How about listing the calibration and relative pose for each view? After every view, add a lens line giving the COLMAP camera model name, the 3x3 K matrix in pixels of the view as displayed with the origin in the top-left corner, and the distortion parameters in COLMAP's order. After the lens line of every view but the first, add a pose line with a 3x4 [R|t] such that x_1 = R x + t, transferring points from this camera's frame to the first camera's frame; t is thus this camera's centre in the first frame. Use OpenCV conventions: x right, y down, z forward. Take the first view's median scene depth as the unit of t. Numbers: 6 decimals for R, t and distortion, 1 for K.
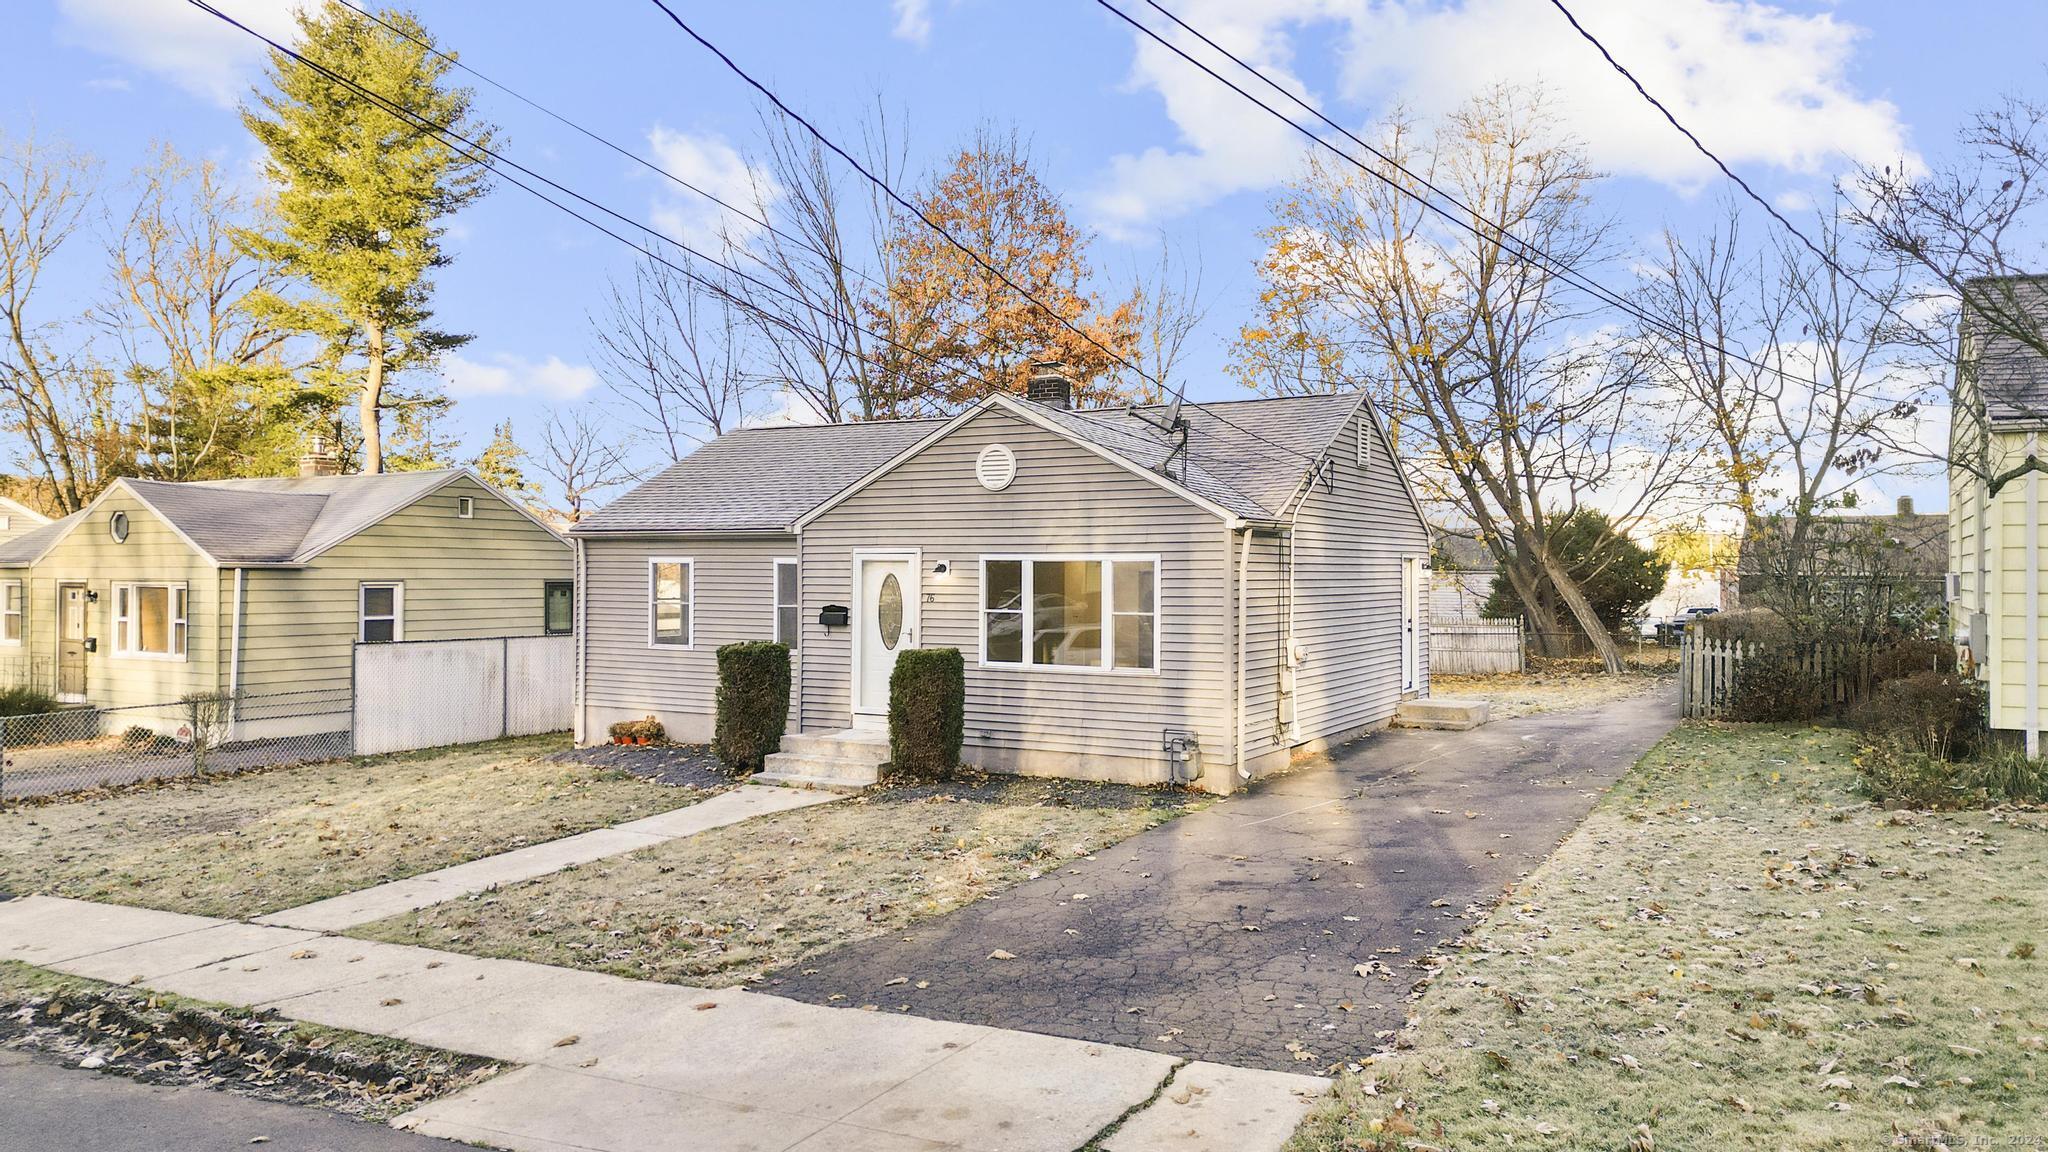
lens RADIAL K [[1431.7, 0, 1024.0], [0, 1431.7, 576.0], [0, 0, 1]] dist [0.048806, -0.001328]
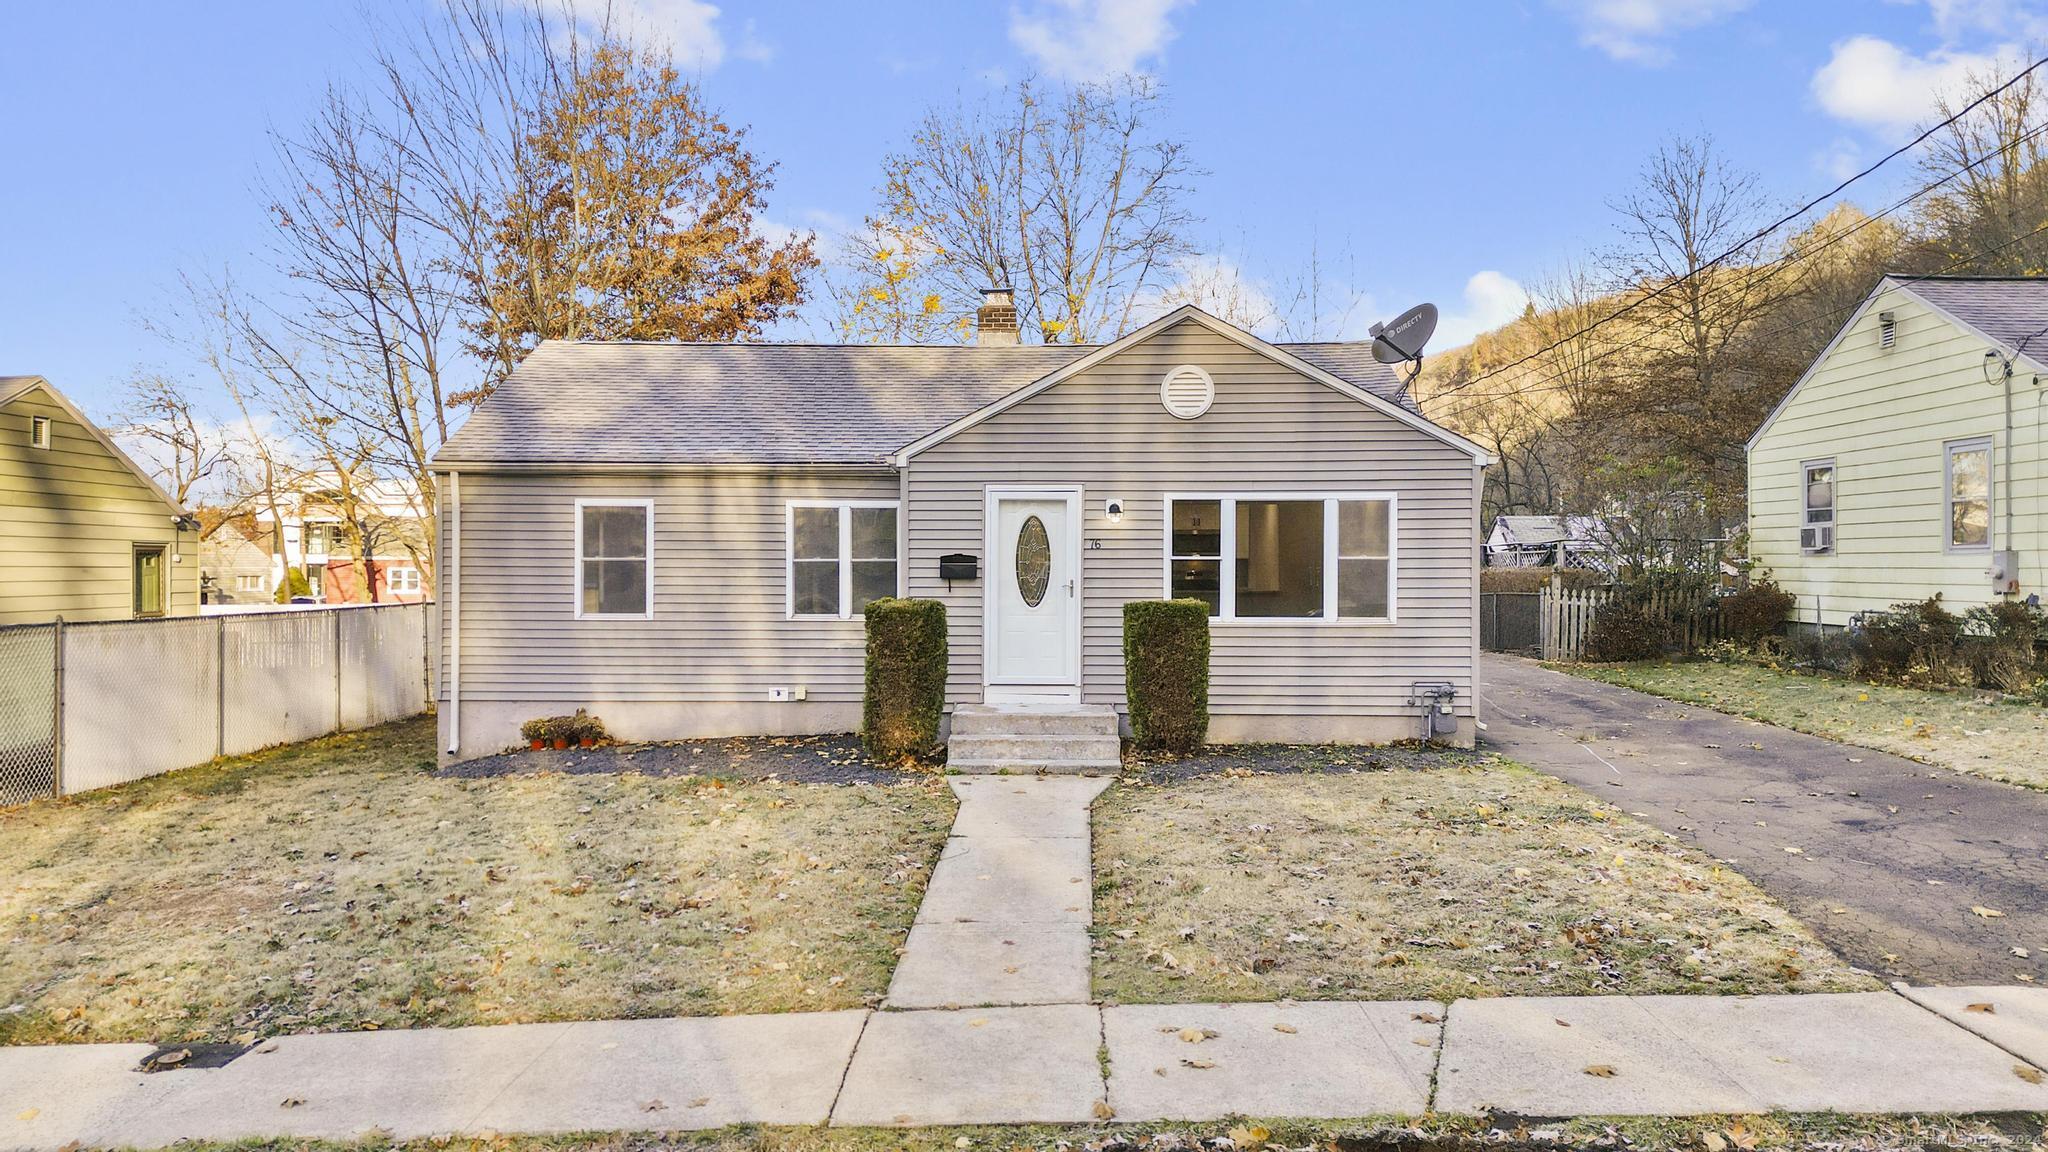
lens RADIAL K [[1453.0, 0, 1024.0], [0, 1453.0, 576.0], [0, 0, 1]] dist [0.028215, -0.003954]
pose [[0.882214, -0.008016, 0.470780, -0.509849], [0.004129, 0.999948, 0.009288, 0.026242], [-0.470831, -0.006251, 0.882202, 0.264831]]
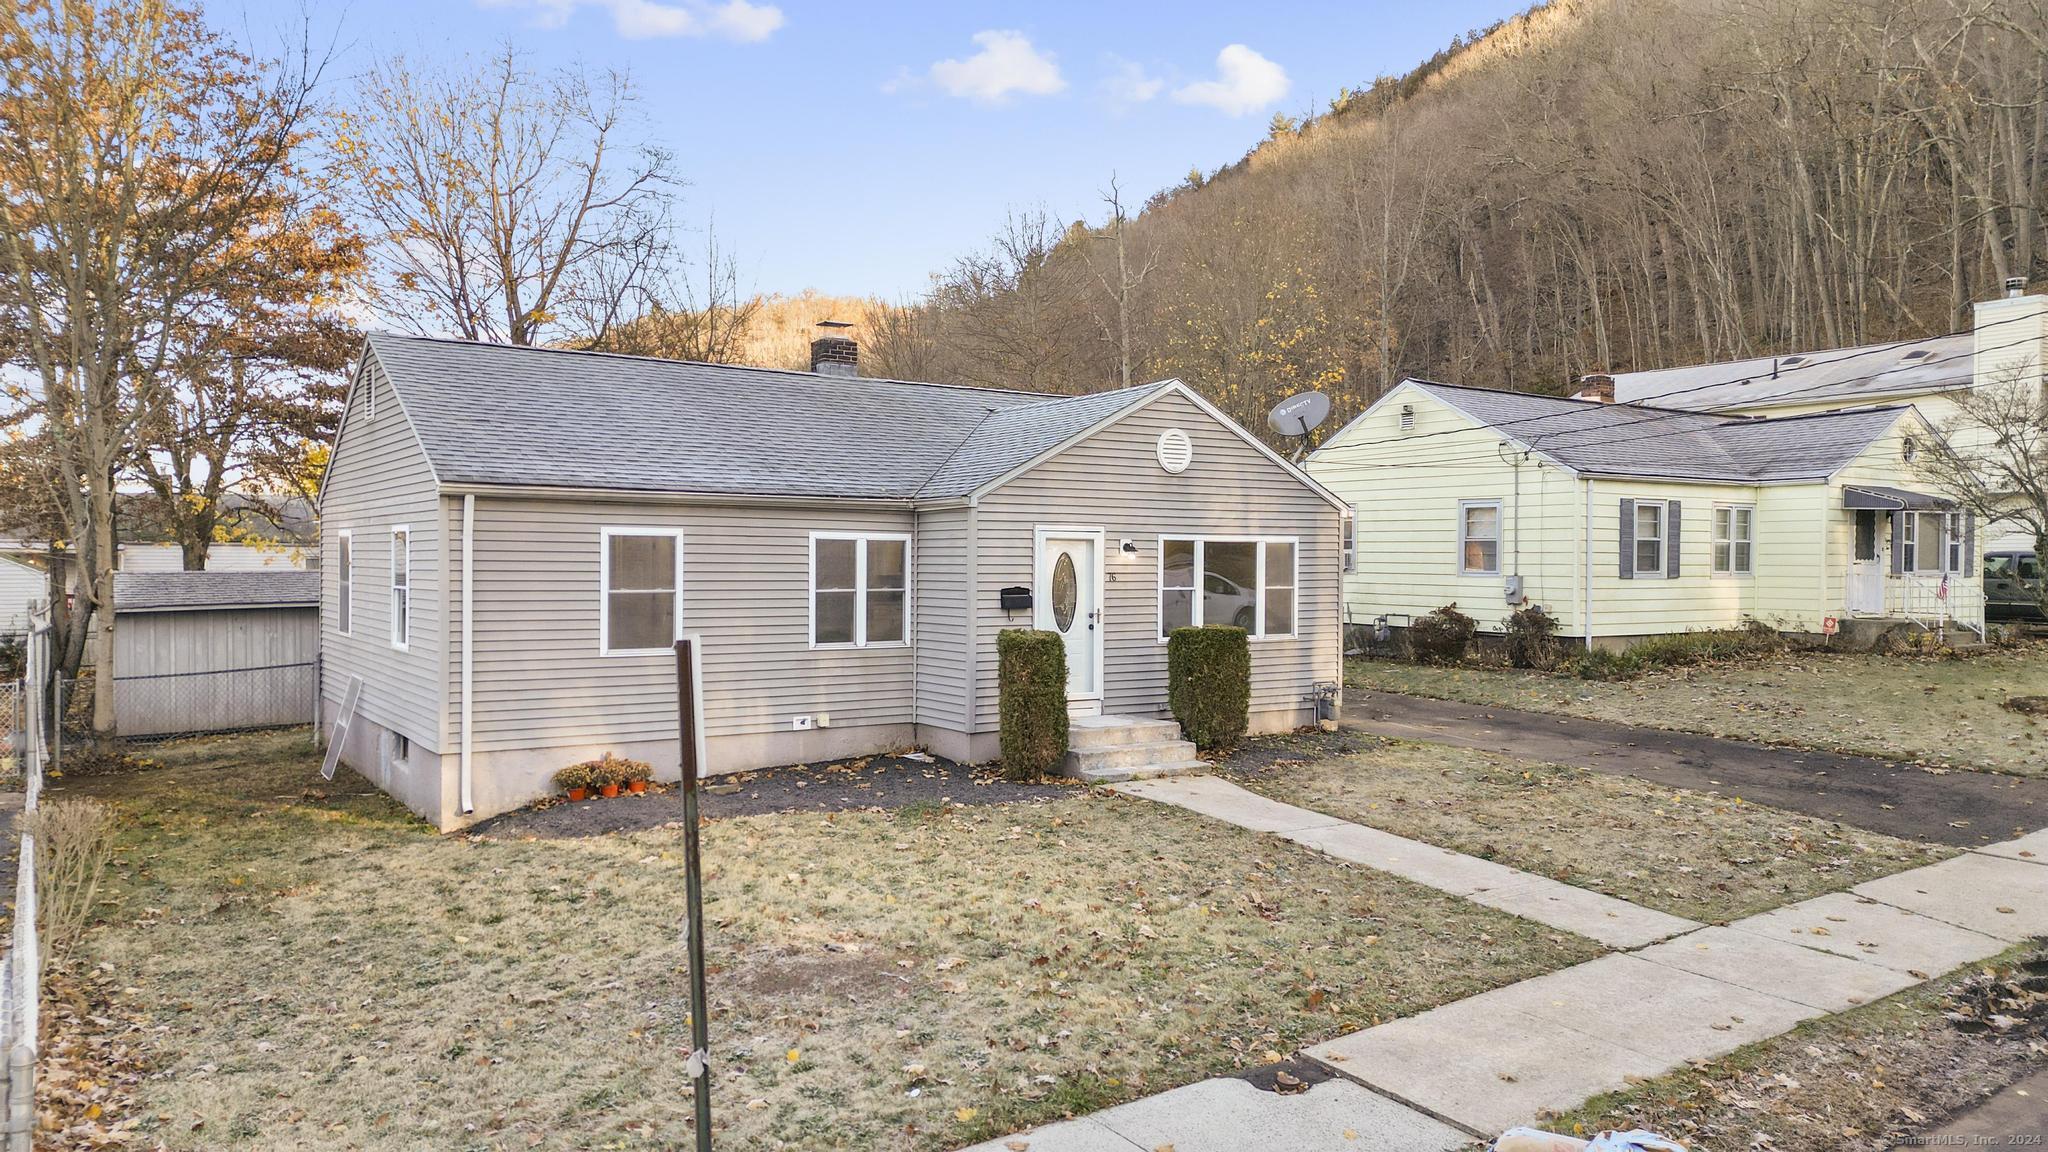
lens RADIAL K [[1431.7, 0, 1024.0], [0, 1431.7, 576.0], [0, 0, 1]] dist [0.048806, -0.001328]
pose [[0.441505, -0.016170, 0.897113, -0.984096], [-0.004792, 0.999781, 0.020379, -0.005451], [-0.897246, -0.013296, 0.441330, 0.622841]]
